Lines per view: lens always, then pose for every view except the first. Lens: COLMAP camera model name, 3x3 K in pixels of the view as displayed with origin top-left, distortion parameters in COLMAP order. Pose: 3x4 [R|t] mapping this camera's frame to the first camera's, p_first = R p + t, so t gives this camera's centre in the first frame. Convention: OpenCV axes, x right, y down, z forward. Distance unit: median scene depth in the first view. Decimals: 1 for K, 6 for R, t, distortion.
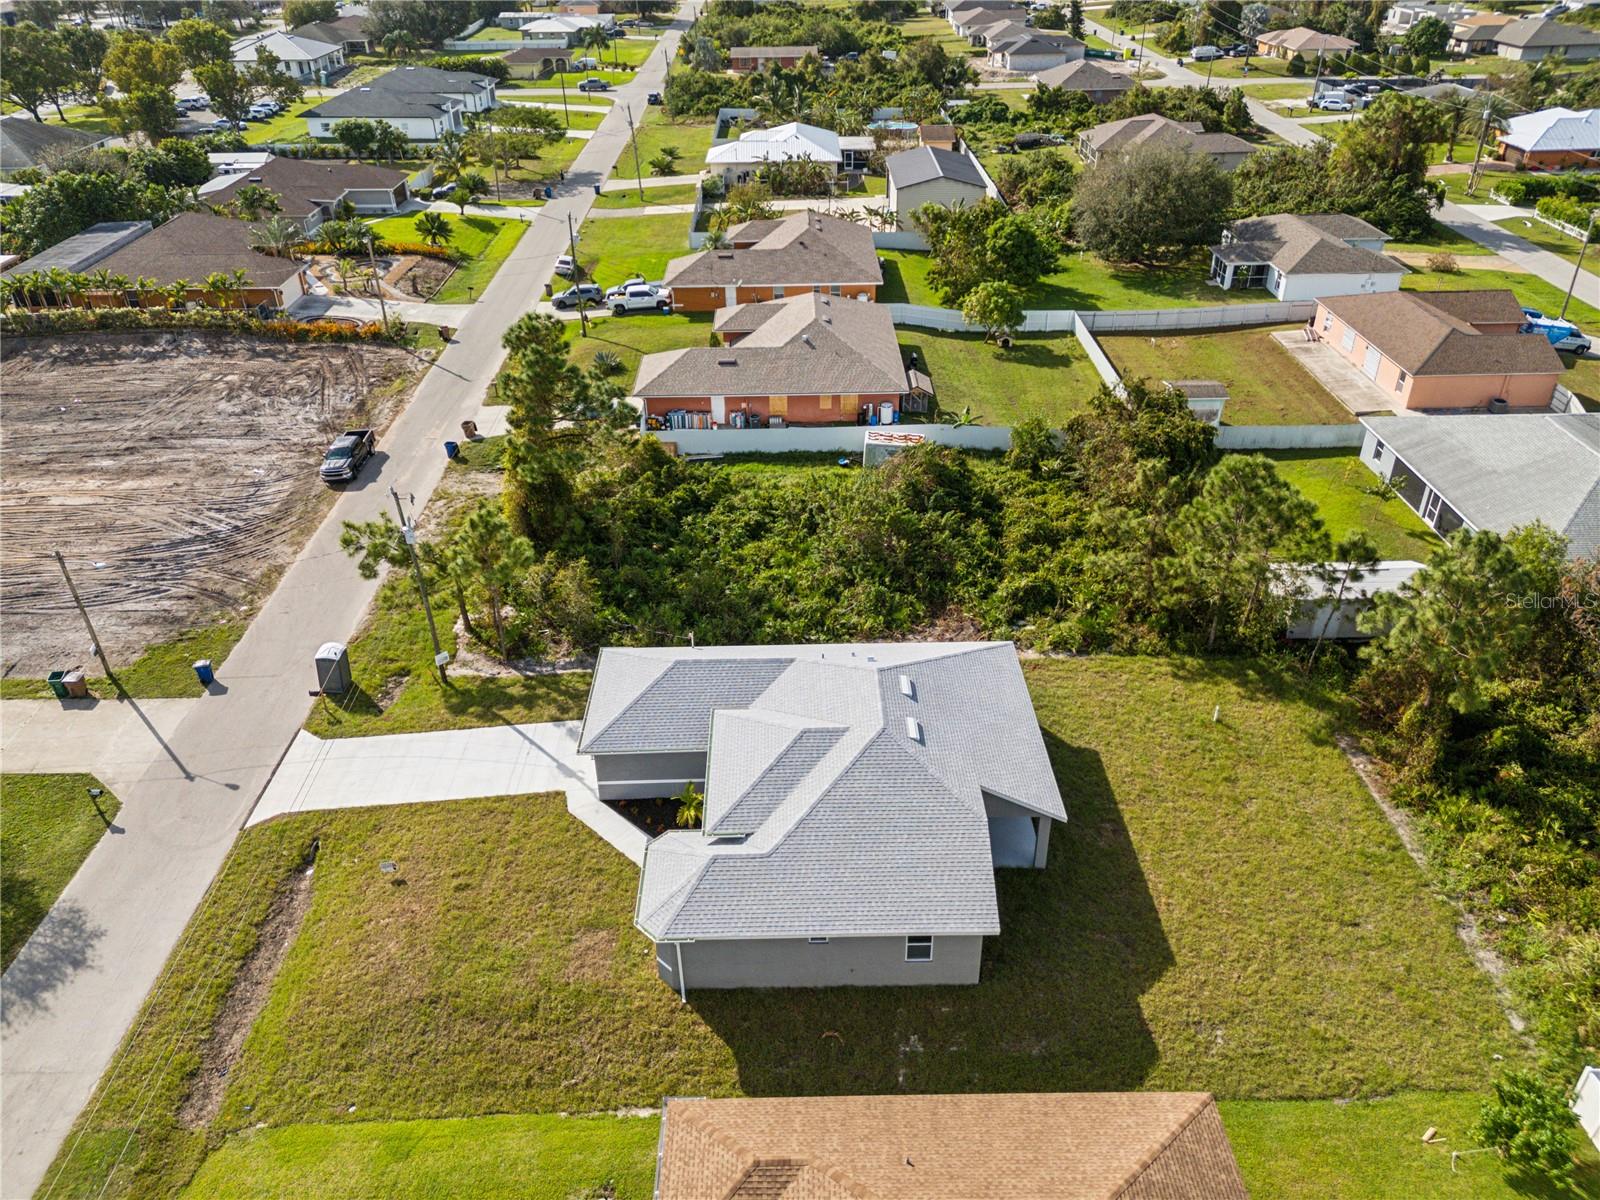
lens RADIAL K [[1172.8, 0, 800.9], [0, 1172.8, 596.8], [0, 0, 1]] dist [0.068355, -0.067697]
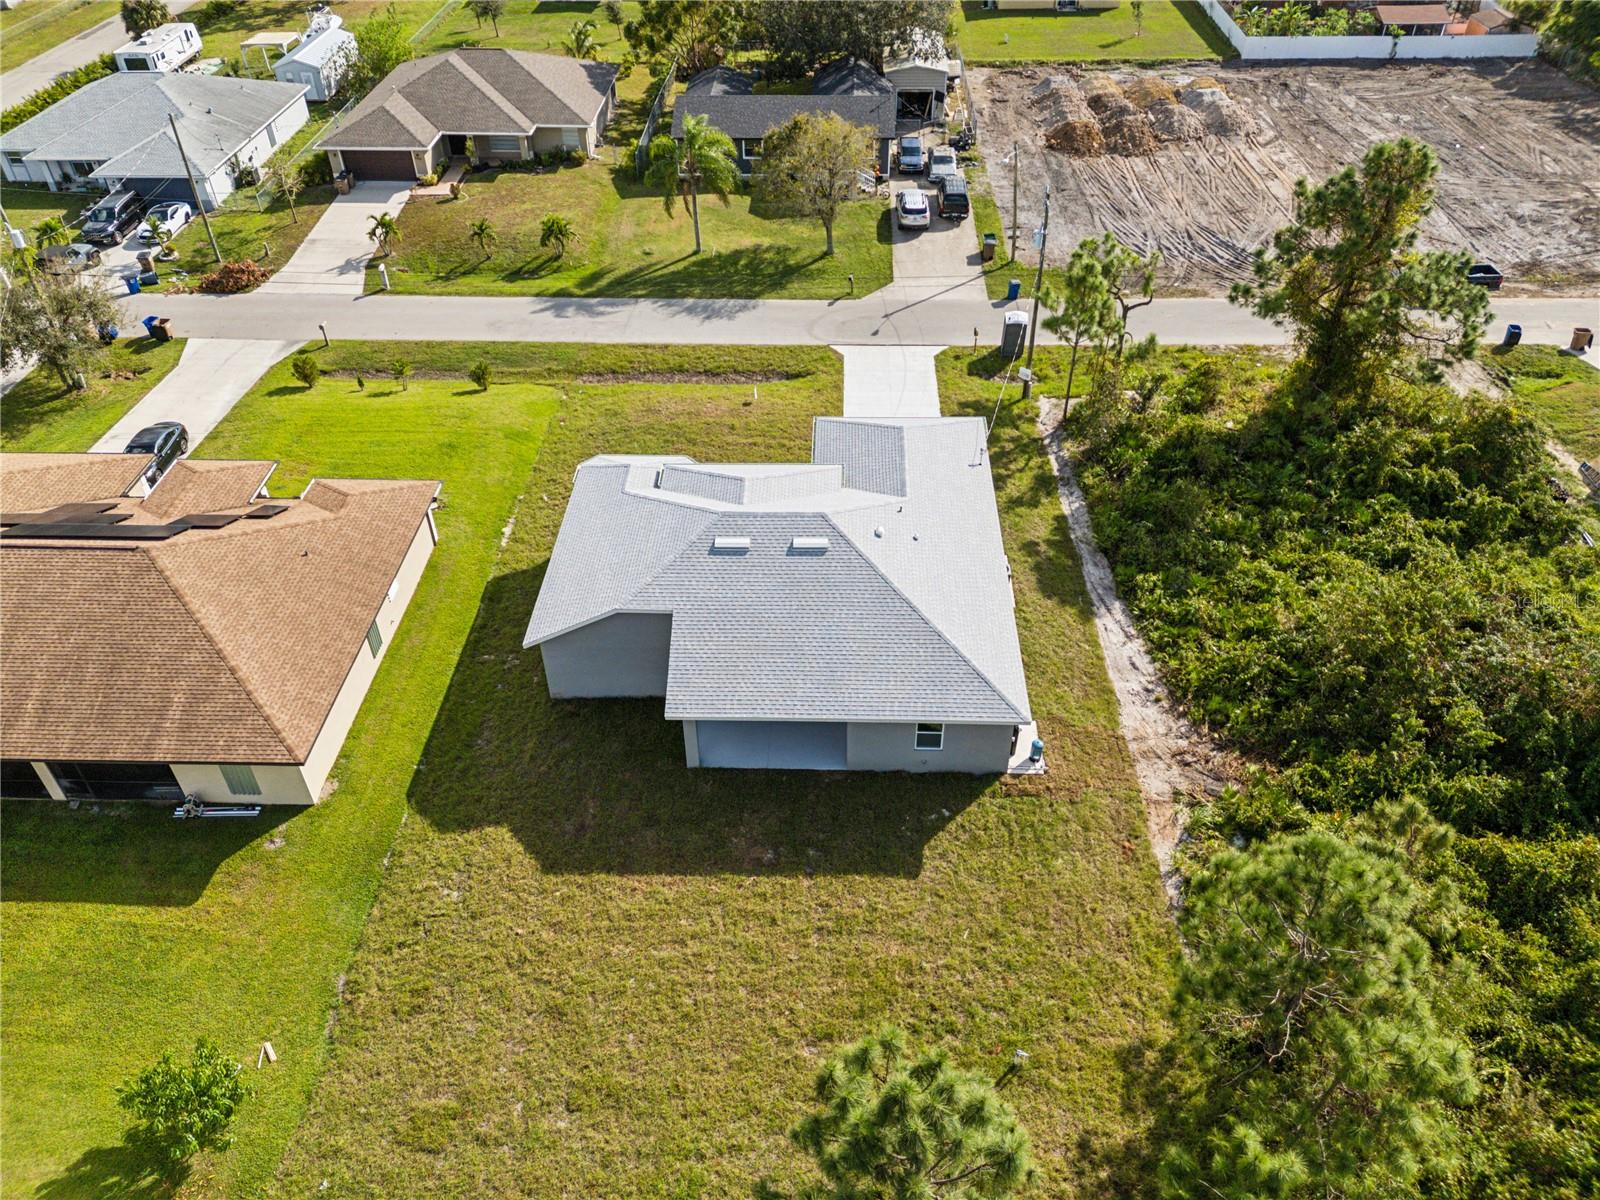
lens RADIAL K [[1172.8, 0, 800.9], [0, 1172.8, 596.8], [0, 0, 1]] dist [0.068355, -0.067697]
pose [[-0.048170, 0.644867, -0.762775, 0.718132], [-0.512480, 0.639528, 0.573035, -0.363114], [0.857347, 0.418510, 0.299675, 0.686527]]
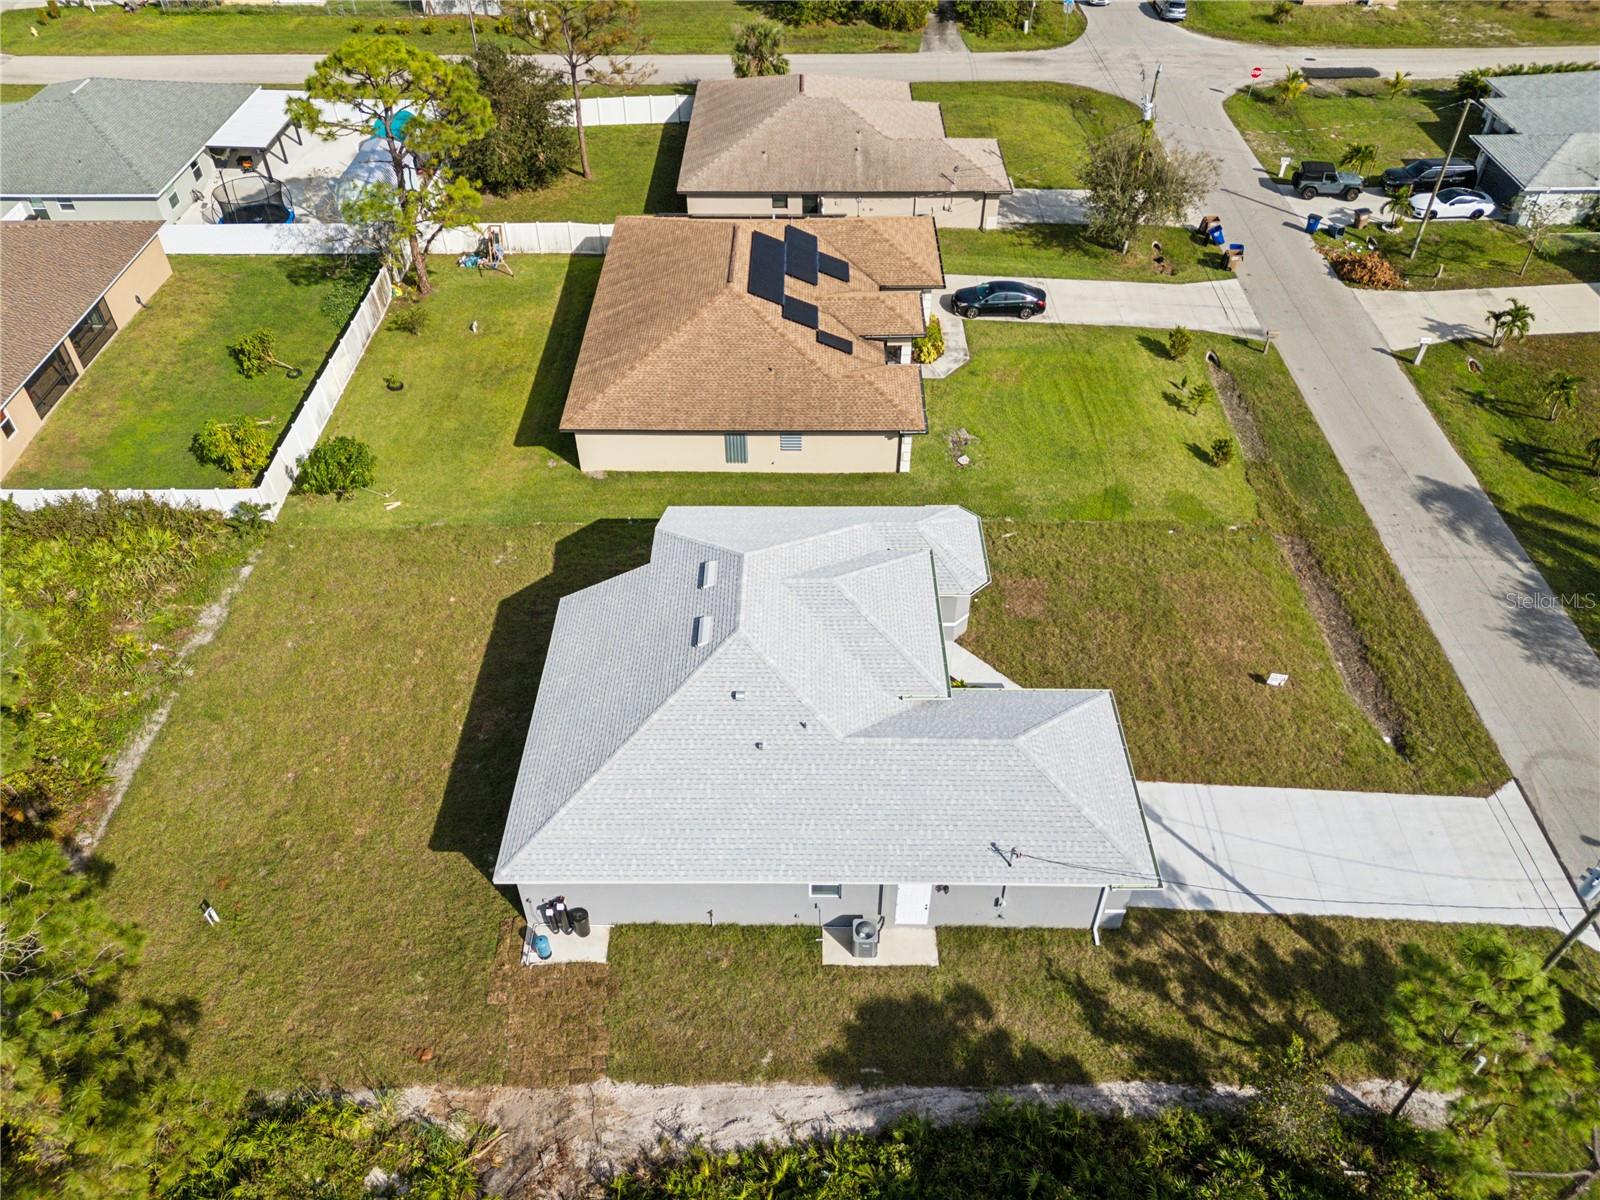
lens RADIAL K [[1172.8, 0, 800.9], [0, 1172.8, 596.8], [0, 0, 1]] dist [0.068355, -0.067697]
pose [[-0.999623, -0.003381, 0.027253, 0.002138], [0.025284, 0.274059, 0.961381, -0.638141], [-0.010719, 0.961707, -0.273870, 1.096609]]
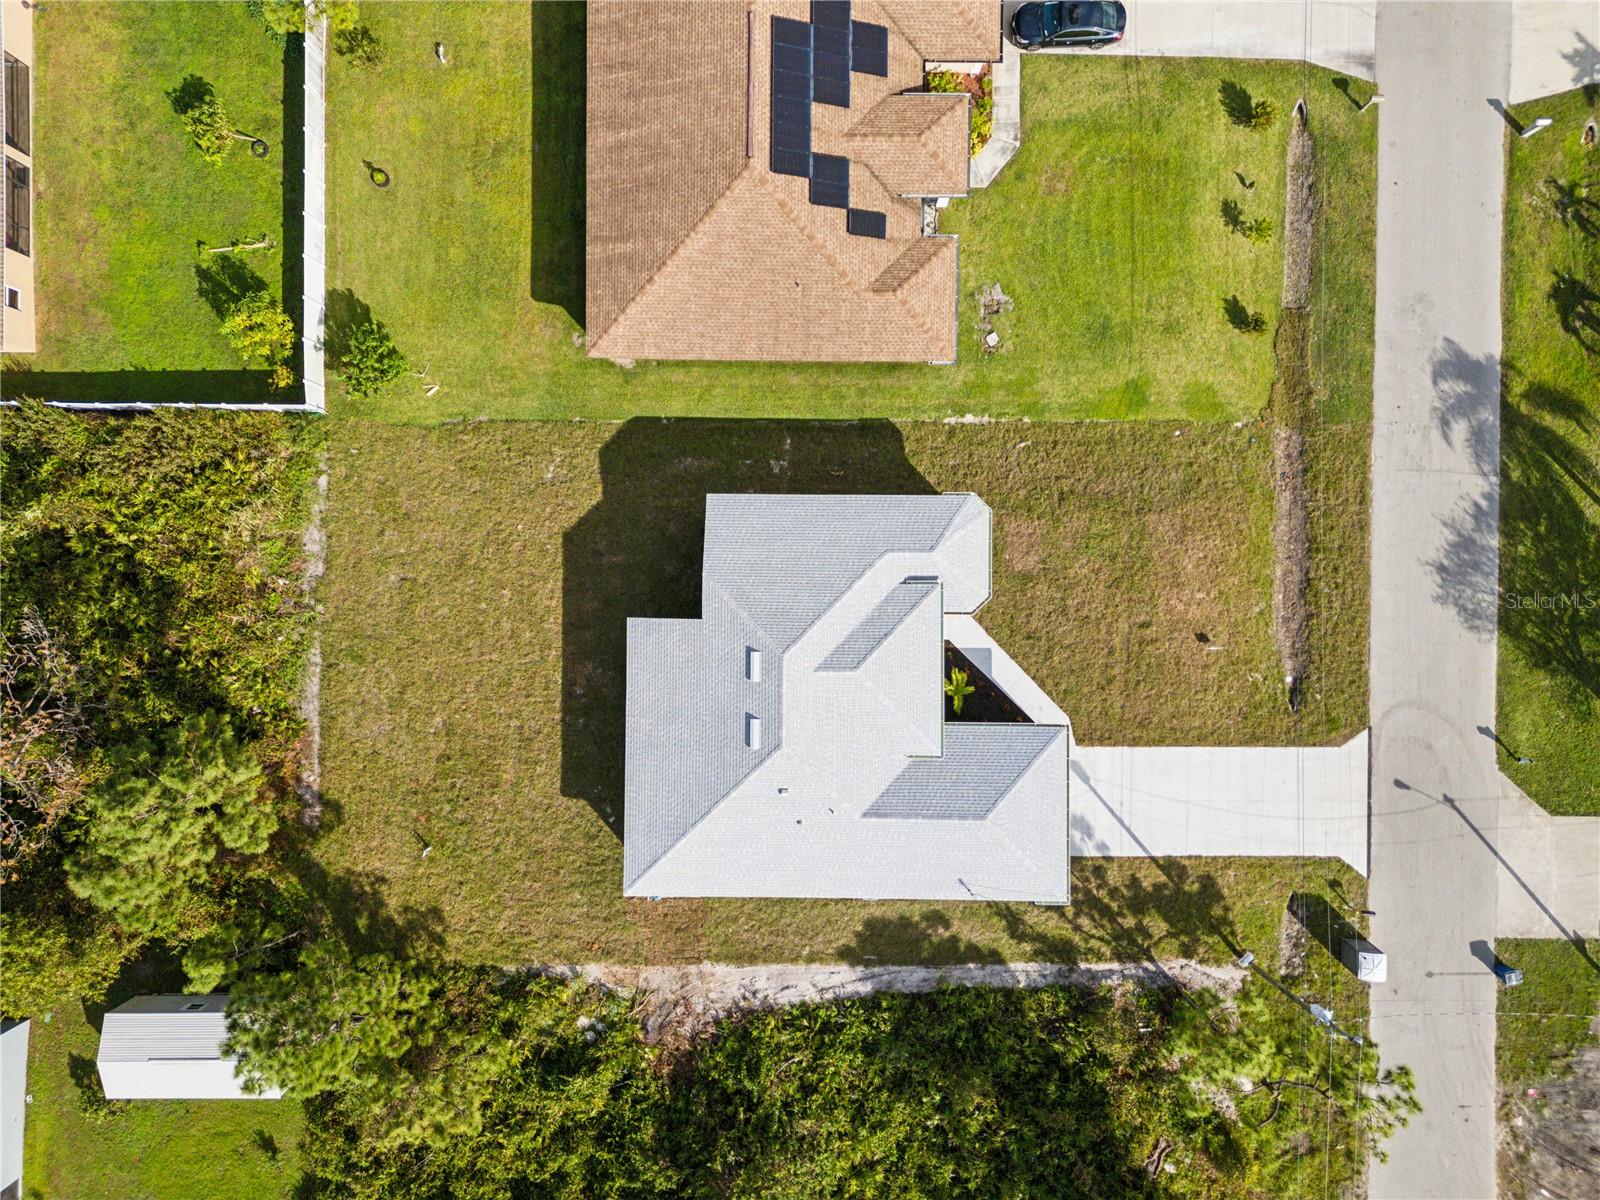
lens RADIAL K [[1172.8, 0, 800.9], [0, 1172.8, 596.8], [0, 0, 1]] dist [0.068355, -0.067697]
pose [[-0.999561, -0.023256, 0.018350, 0.030929], [0.027793, -0.521833, 0.852595, -0.672376], [-0.010252, 0.852730, 0.522251, 0.333291]]
